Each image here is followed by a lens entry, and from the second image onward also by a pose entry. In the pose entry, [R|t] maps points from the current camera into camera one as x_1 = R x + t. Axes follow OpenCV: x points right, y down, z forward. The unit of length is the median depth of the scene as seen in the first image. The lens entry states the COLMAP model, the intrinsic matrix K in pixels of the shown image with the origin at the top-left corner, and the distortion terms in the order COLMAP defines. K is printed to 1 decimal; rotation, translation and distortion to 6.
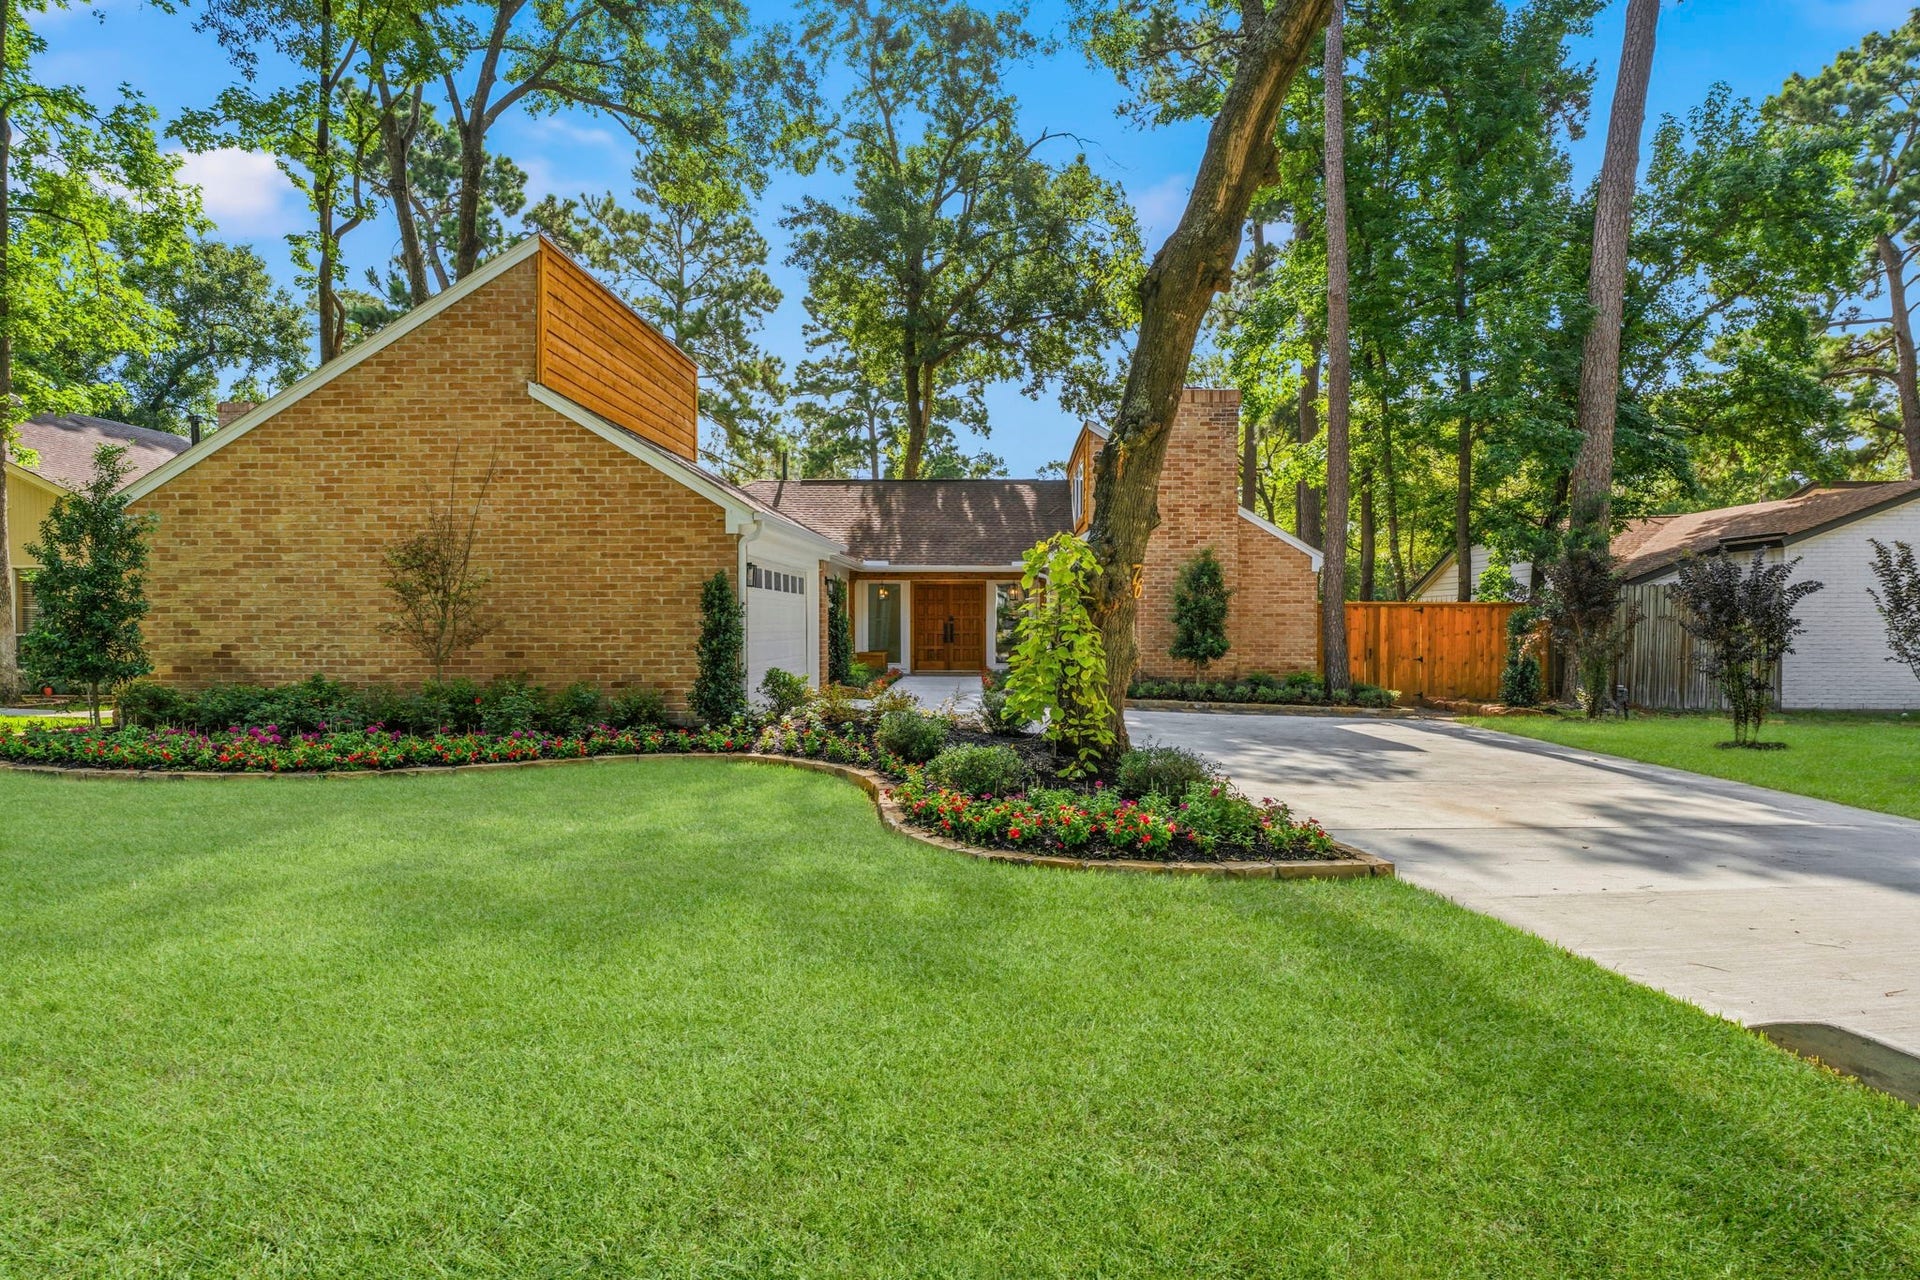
lens RADIAL K [[1115.0, 0, 999.7], [0, 1115.0, 649.0], [0, 0, 1]] dist [0.001496, 0.000141]
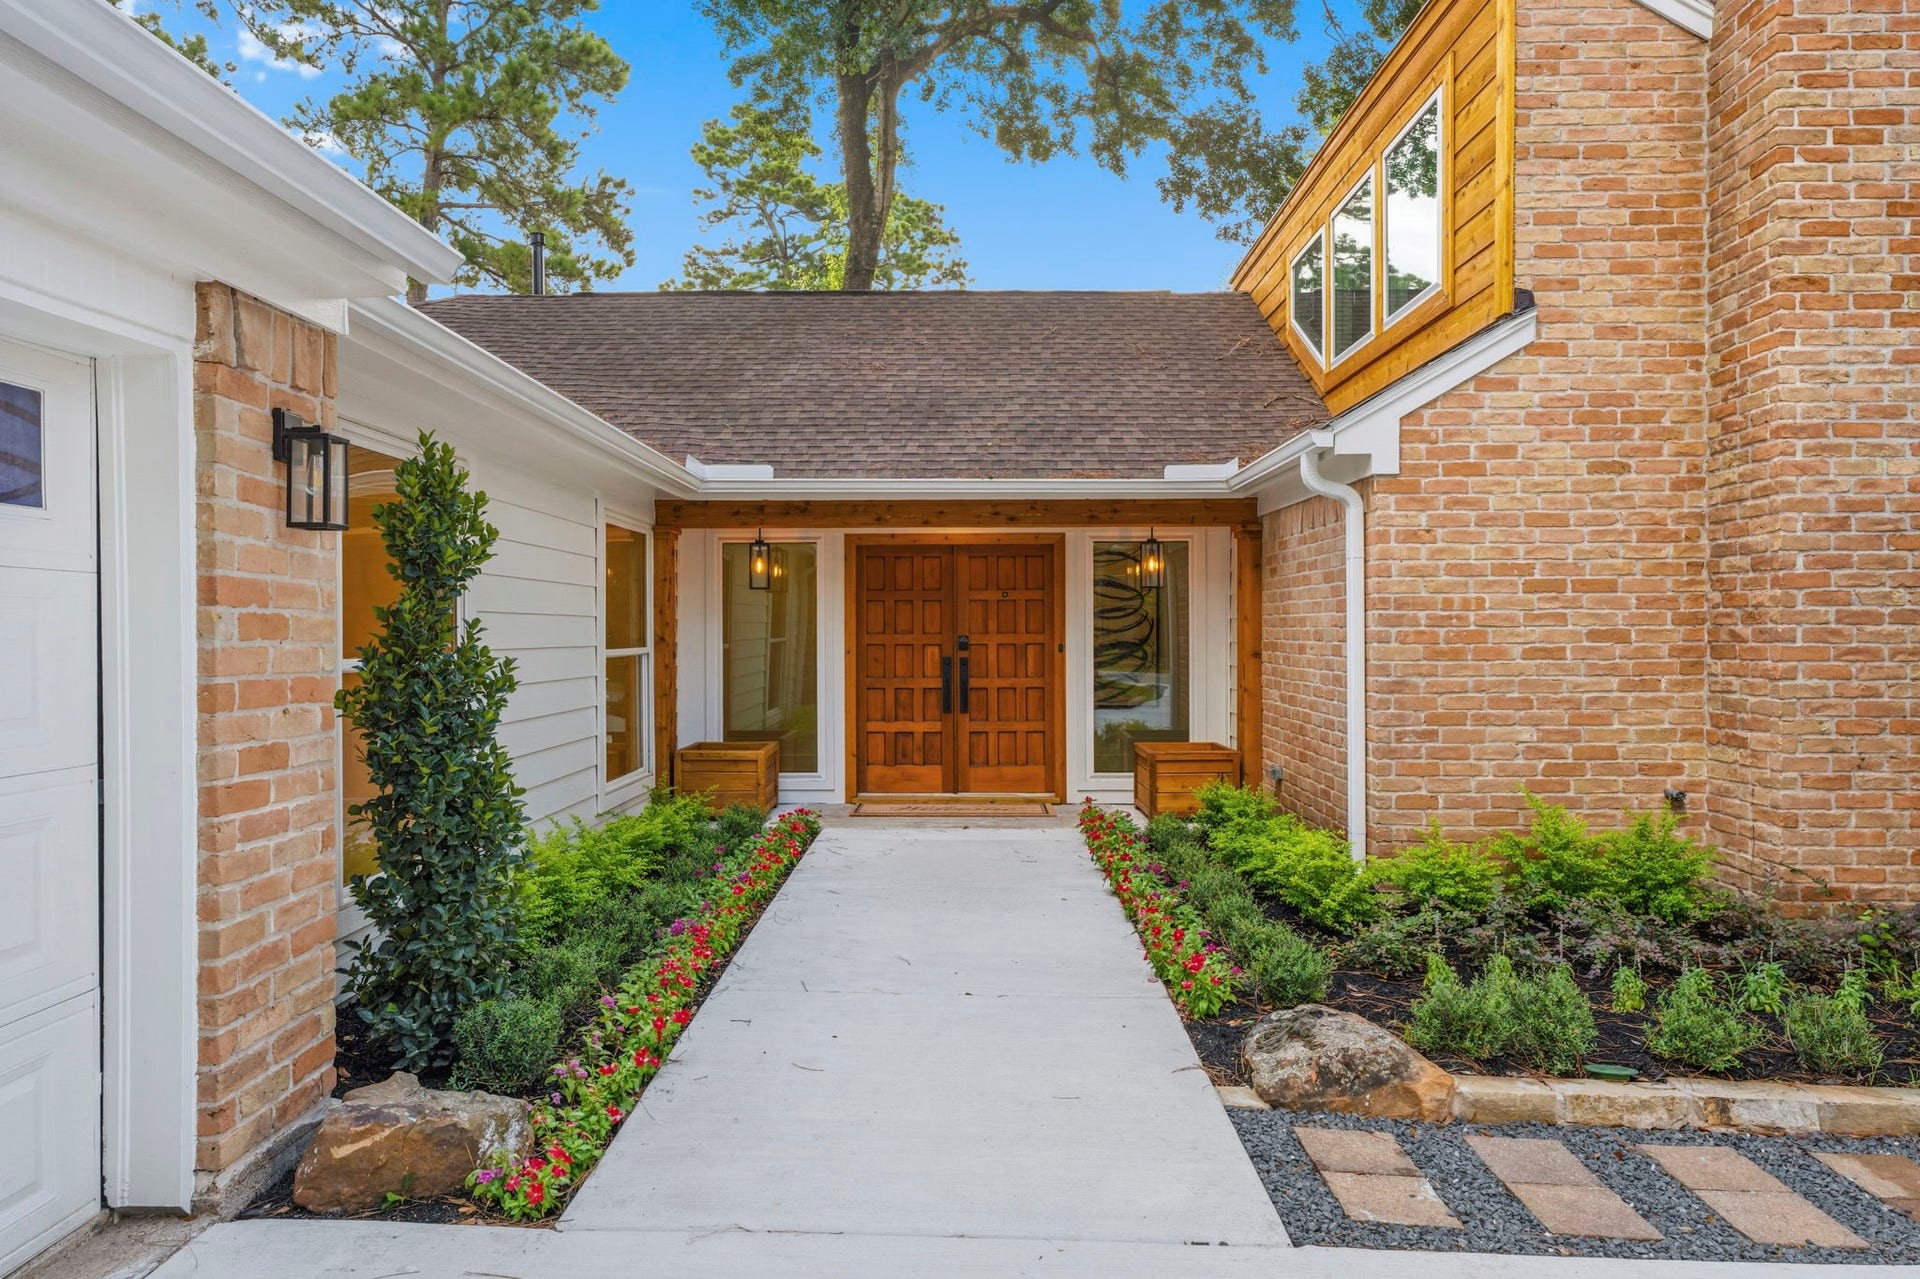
lens RADIAL K [[1267.7, 0, 960.0], [0, 1267.7, 639.5], [0, 0, 1]] dist [0.000542, 0.000253]
pose [[0.999994, -0.003218, -0.001485, -0.045366], [0.003186, 0.999761, -0.021611, -0.021317], [0.001554, 0.021606, 0.999765, 0.628530]]
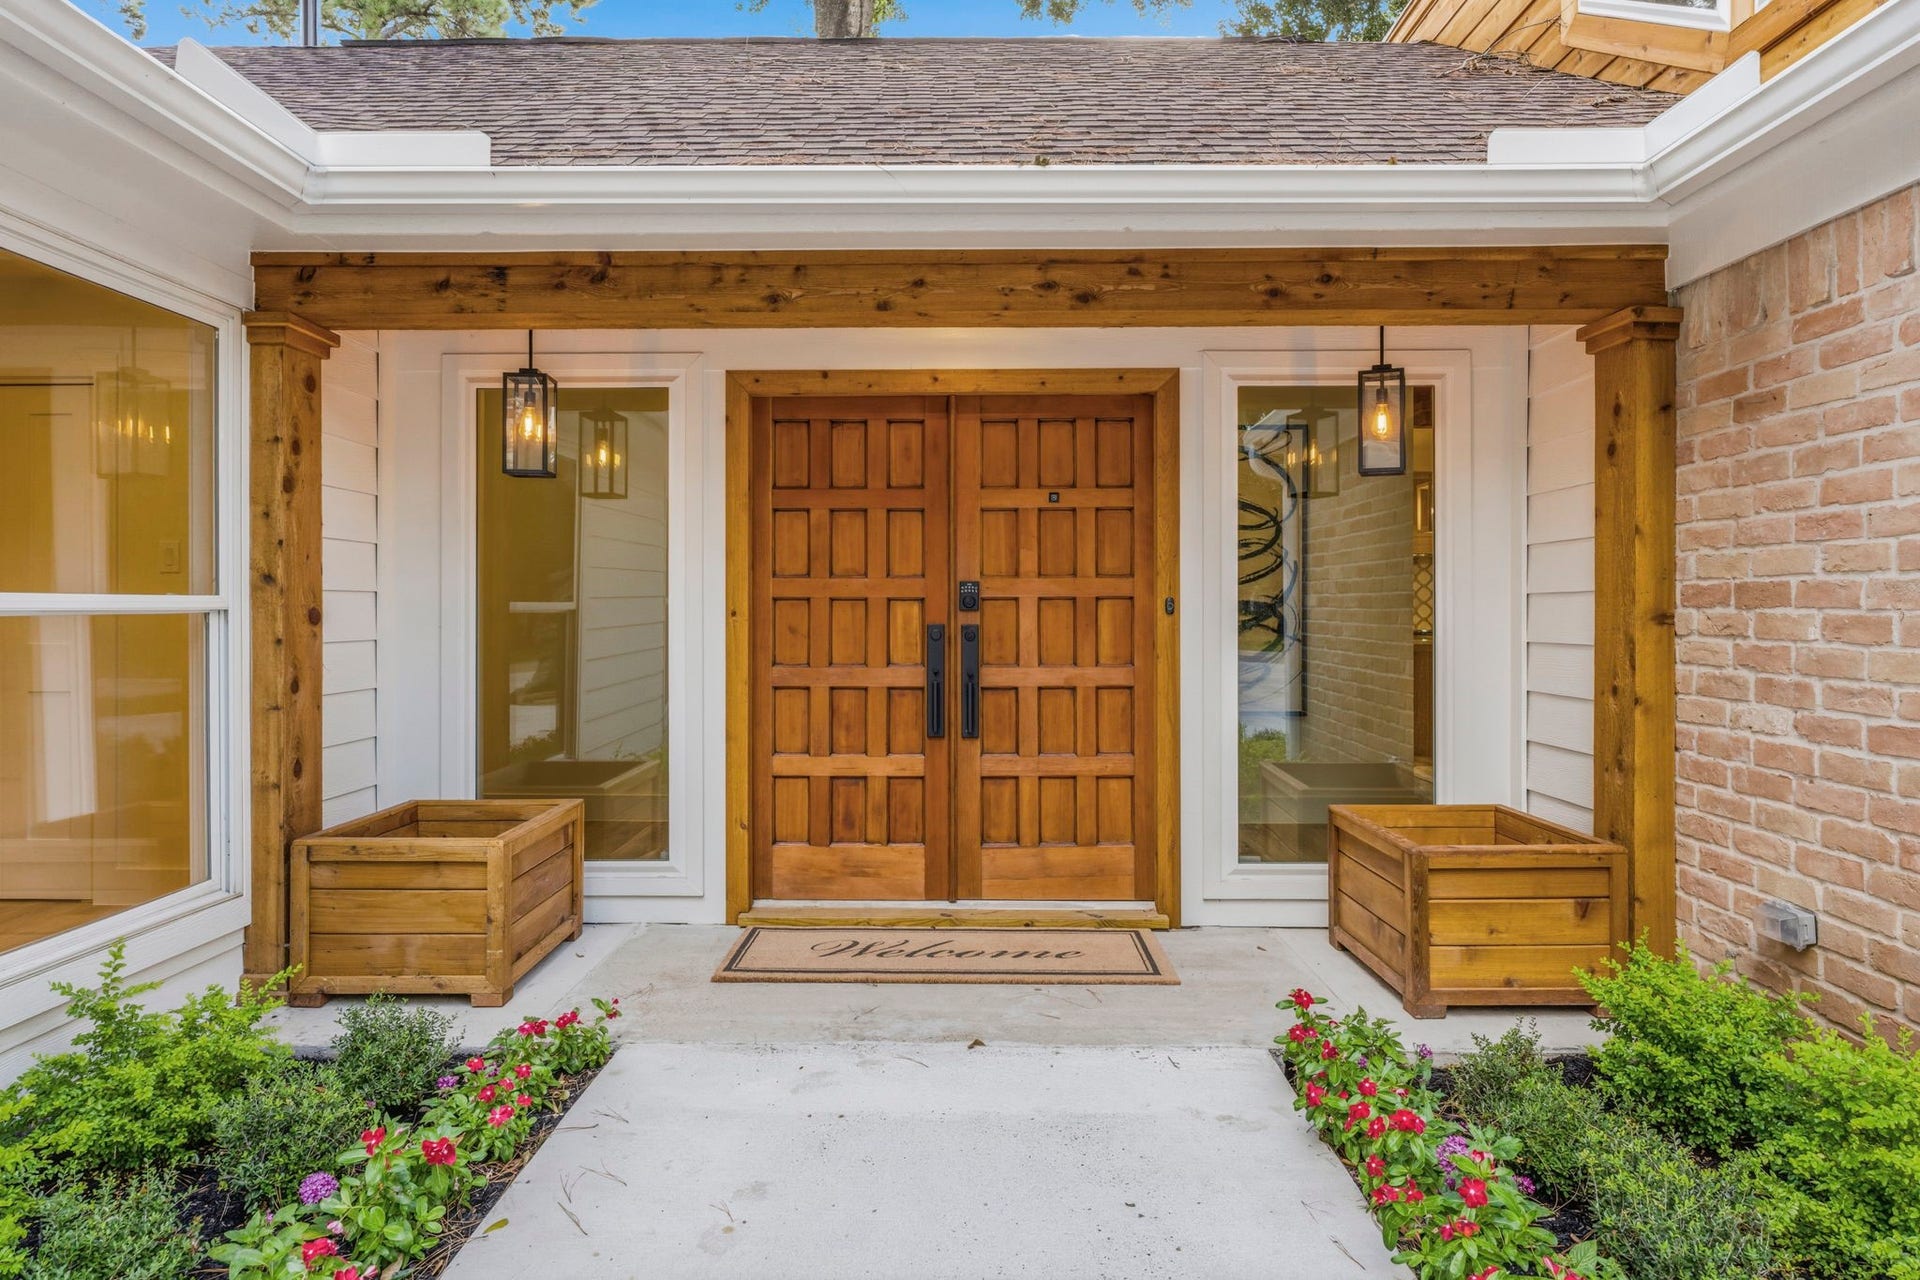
lens RADIAL K [[1154.9, 0, 960.0], [0, 1154.9, 640.0], [0, 0, 1]] dist [0.002041, 0.000585]
pose [[0.999992, -0.000410, -0.003878, -0.045612], [0.000398, 0.999995, -0.003060, -0.021399], [0.003879, 0.003058, 0.999988, 0.853159]]
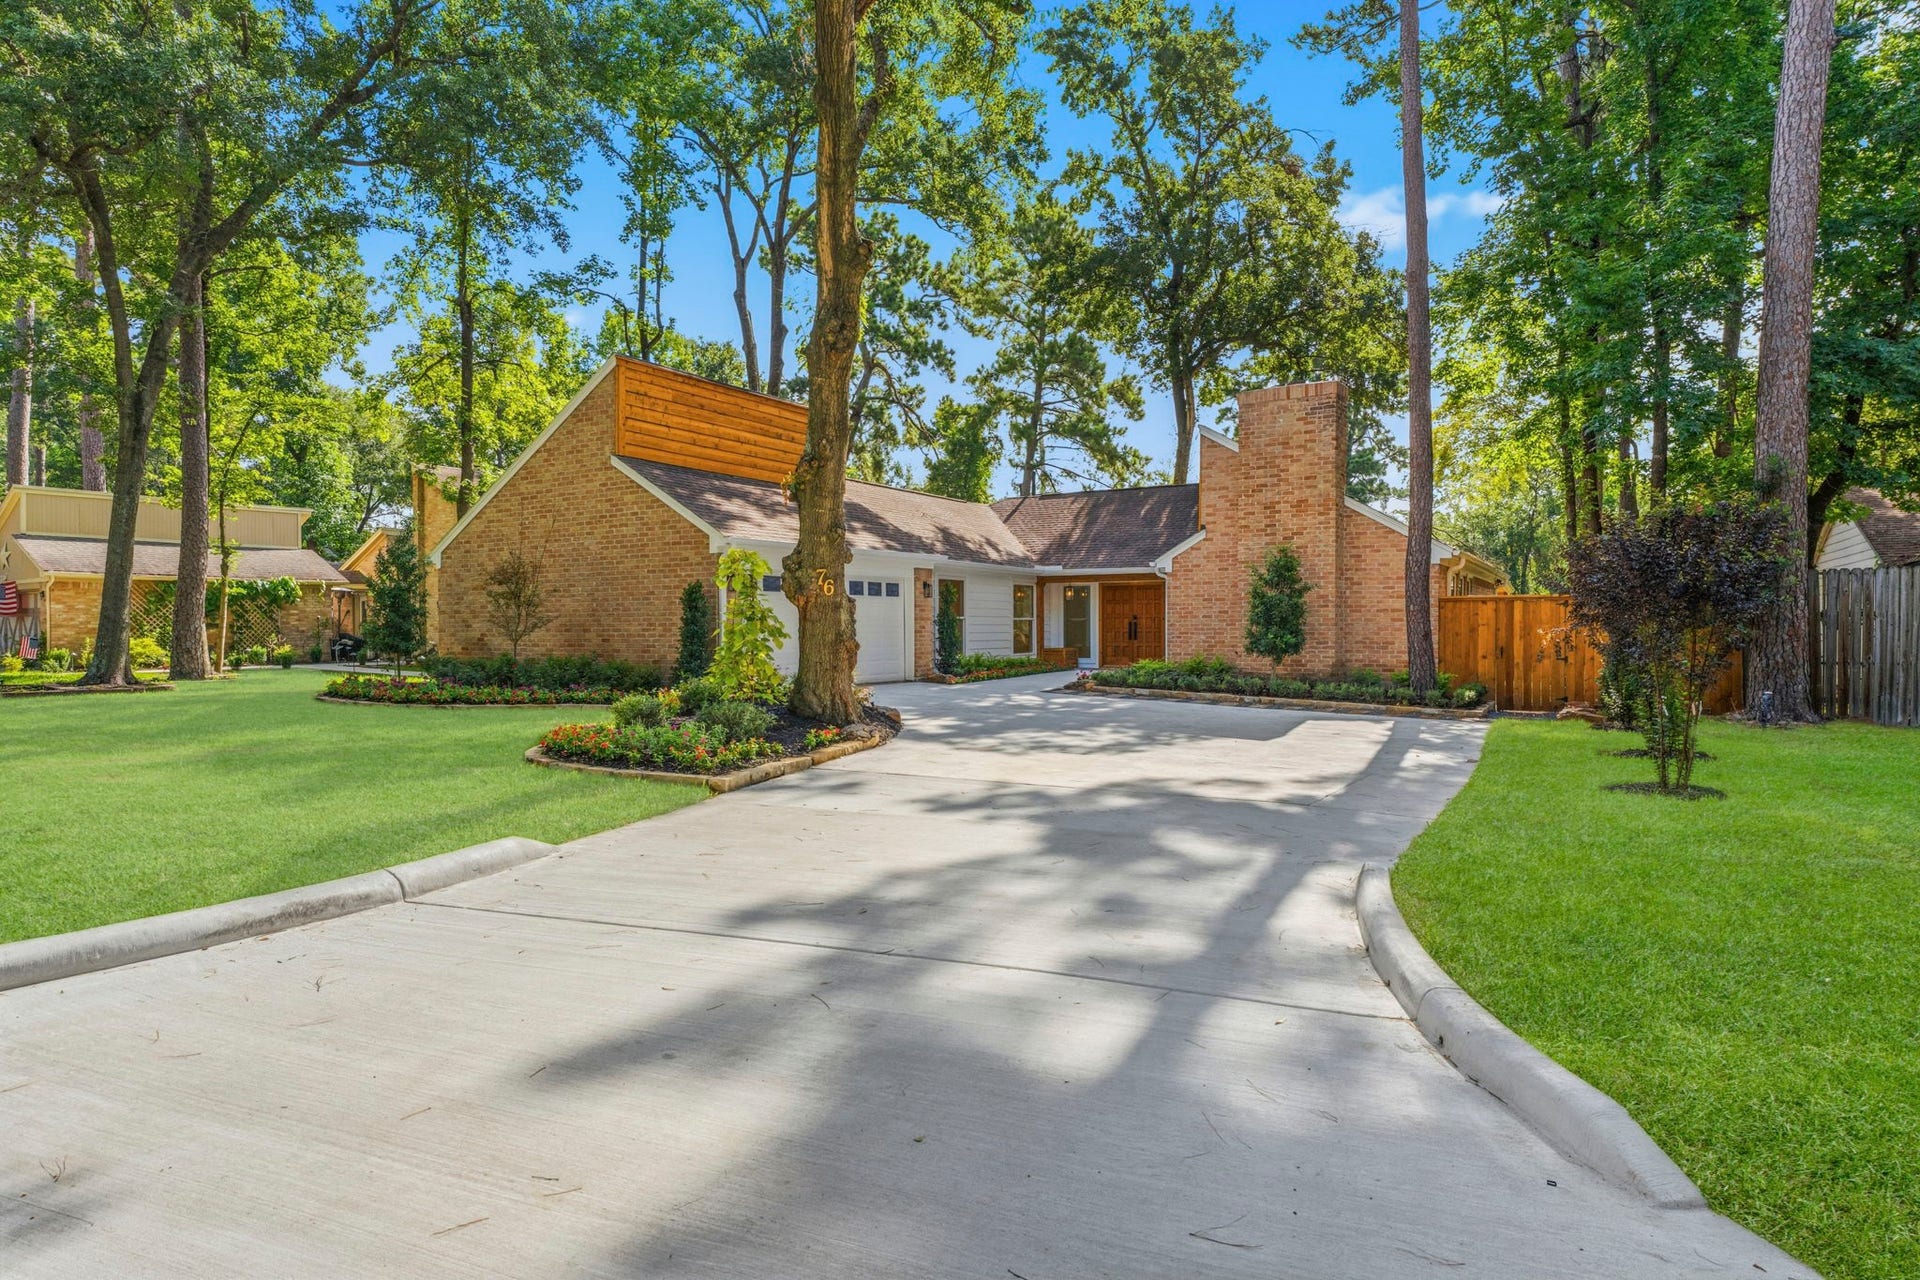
lens RADIAL K [[1154.9, 0, 960.0], [0, 1154.9, 640.0], [0, 0, 1]] dist [0.002041, 0.000585]
pose [[0.856298, 0.002439, -0.516477, 0.397101], [-0.010151, 0.999875, -0.012108, 0.009465], [0.516383, 0.015611, 0.856216, -0.032907]]
